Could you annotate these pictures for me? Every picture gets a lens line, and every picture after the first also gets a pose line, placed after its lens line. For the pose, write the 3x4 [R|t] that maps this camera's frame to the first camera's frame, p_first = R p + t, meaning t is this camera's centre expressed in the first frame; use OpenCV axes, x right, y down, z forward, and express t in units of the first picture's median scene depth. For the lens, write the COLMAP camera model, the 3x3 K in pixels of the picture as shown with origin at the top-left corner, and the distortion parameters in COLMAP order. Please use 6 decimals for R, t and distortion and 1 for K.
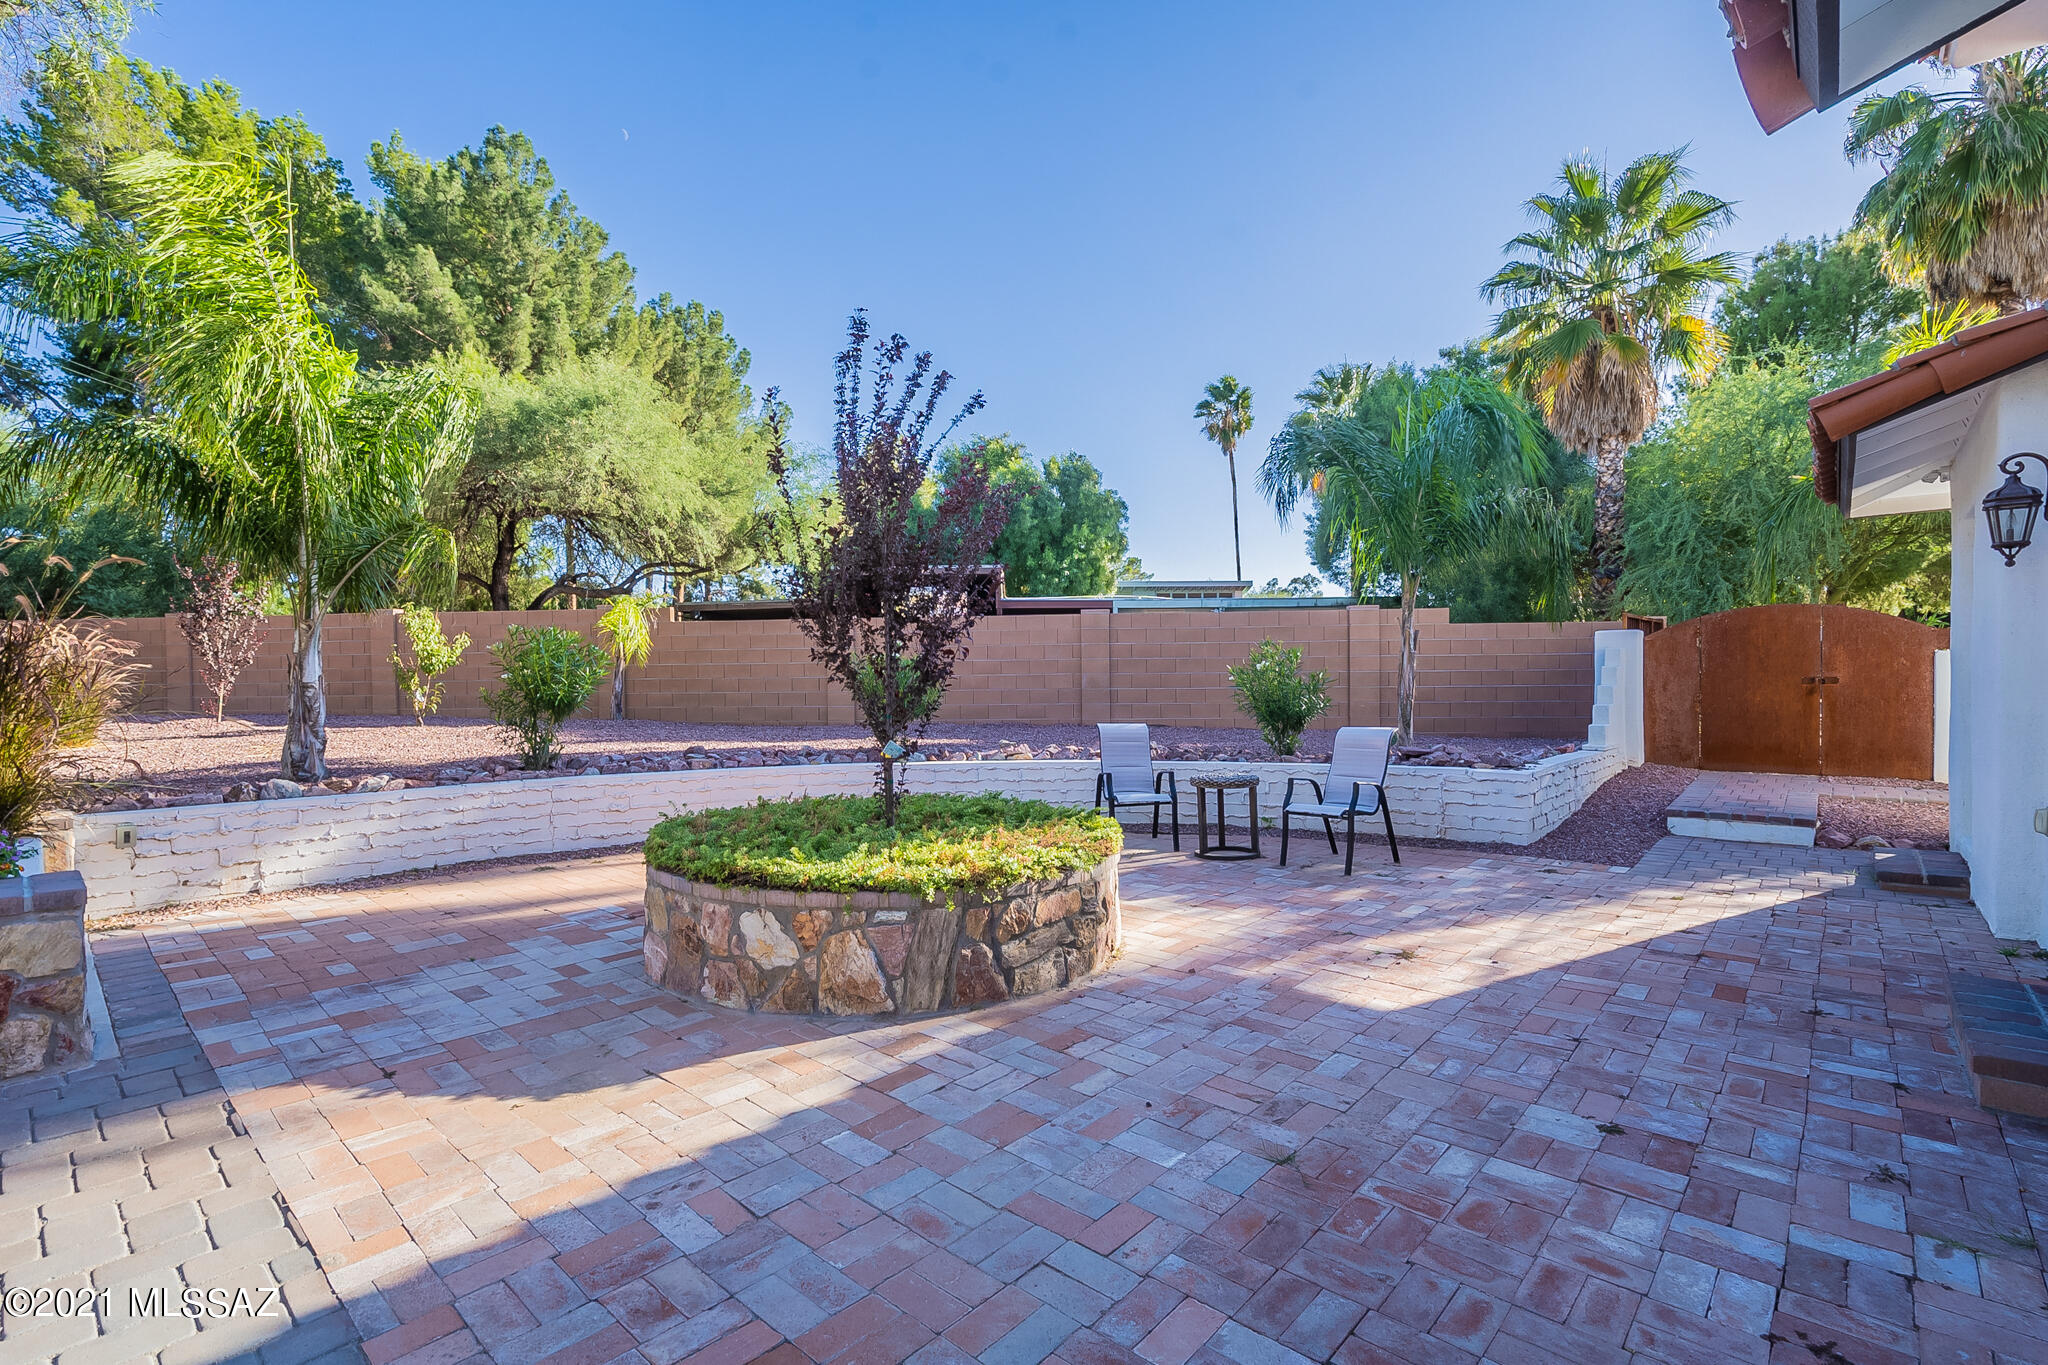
lens RADIAL K [[906.2, 0, 1024.0], [0, 906.2, 682.5], [0, 0, 1]] dist [-0.000478, 0.000131]
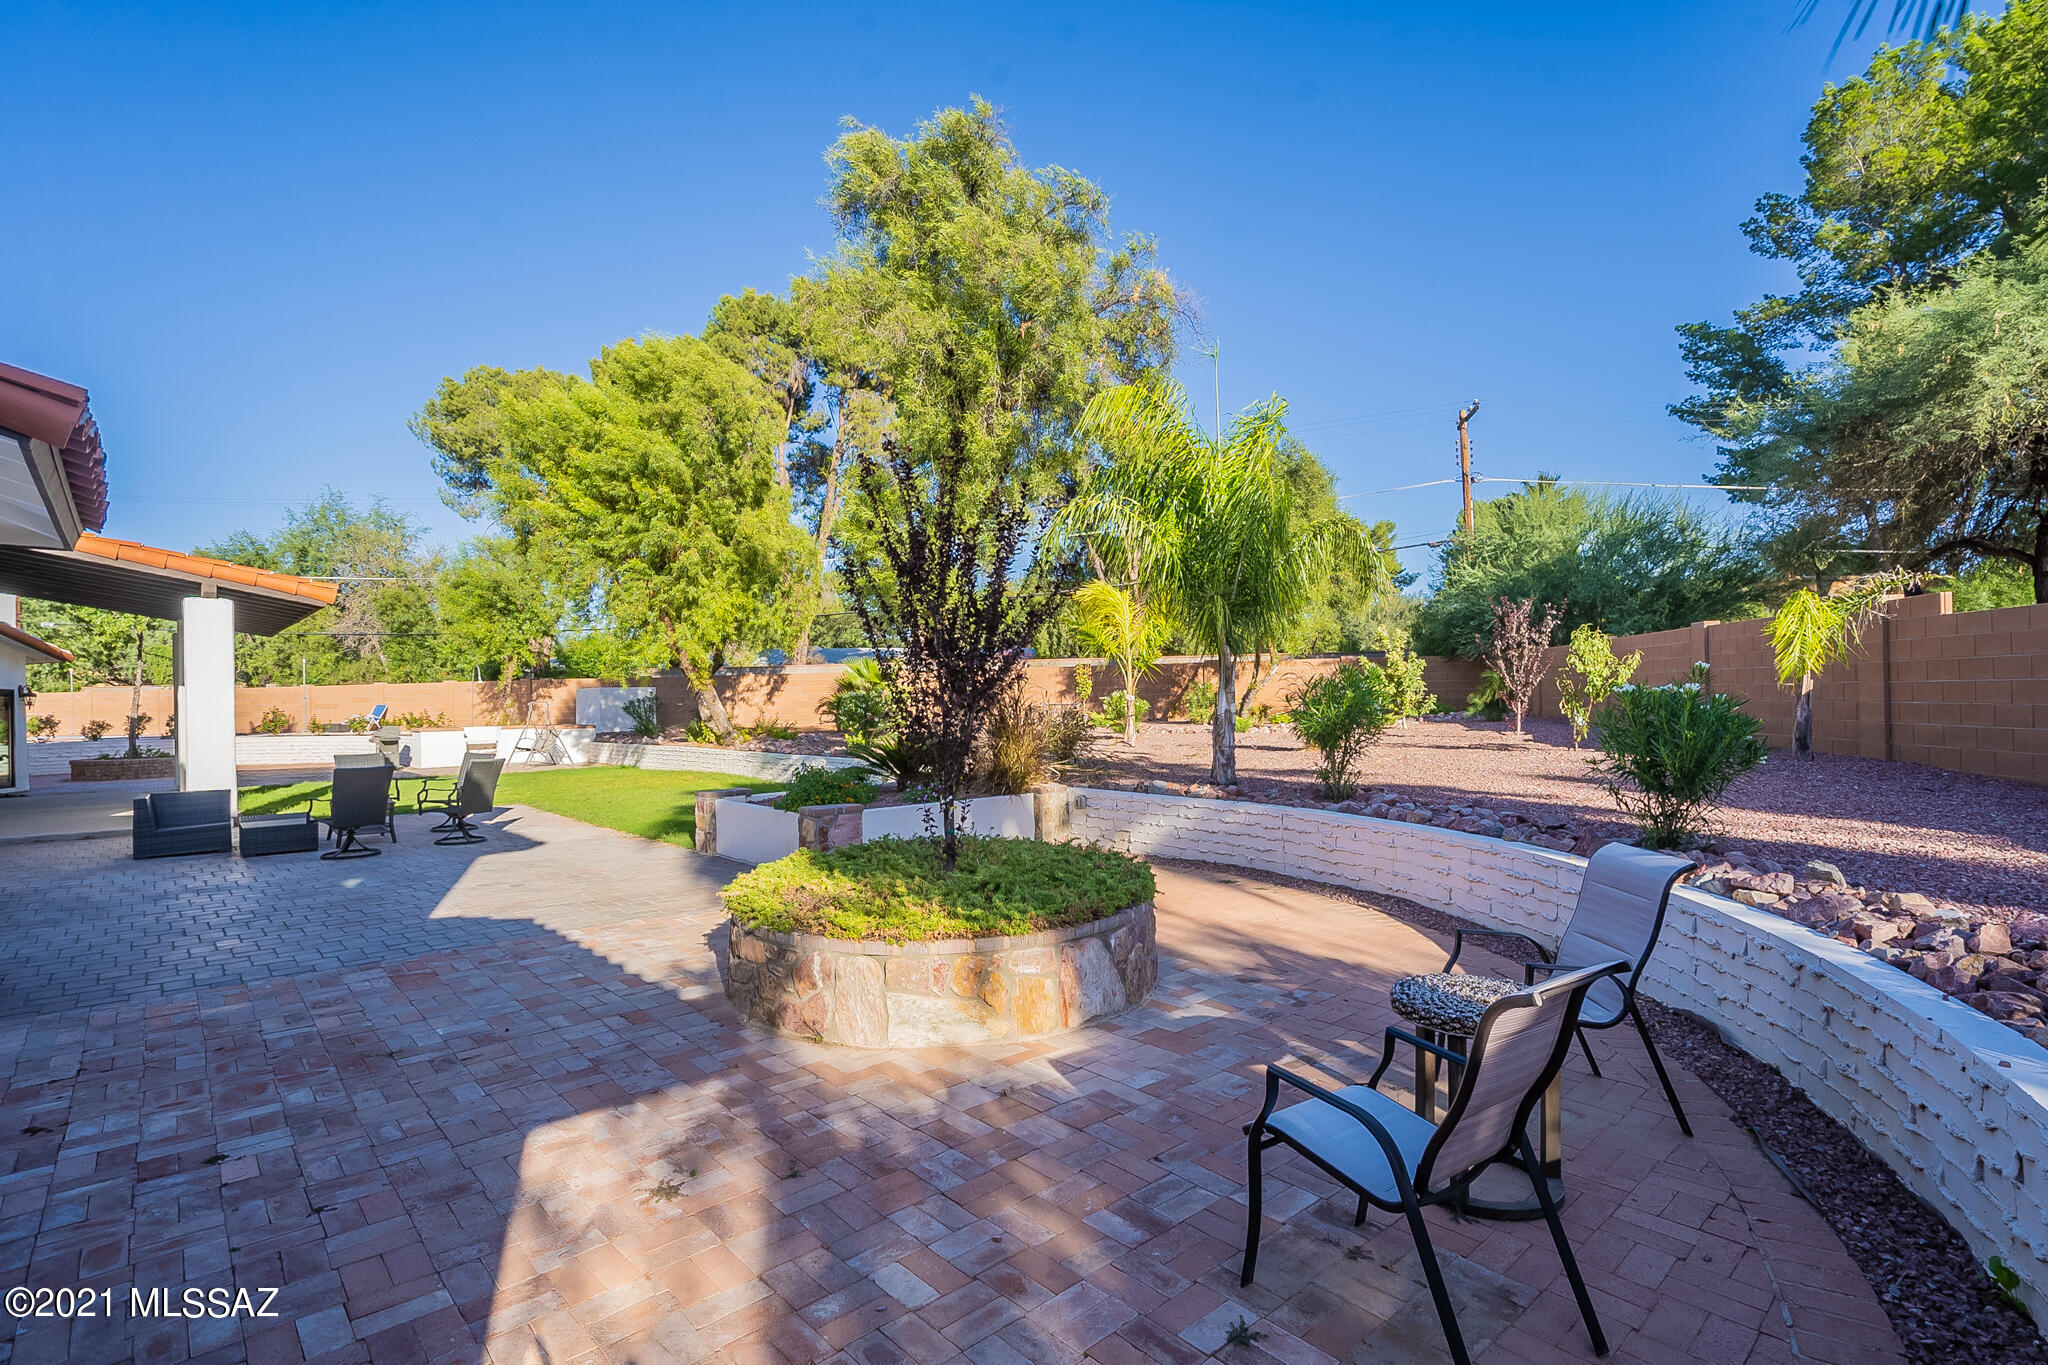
lens RADIAL K [[965.2, 0, 1024.0], [0, 965.2, 682.5], [0, 0, 1]] dist [-0.019574, 0.000166]
pose [[-0.085452, -0.007246, -0.996316, 1.459471], [0.007998, 0.999936, -0.007959, -0.080567], [0.996310, -0.008648, -0.085388, 1.763580]]
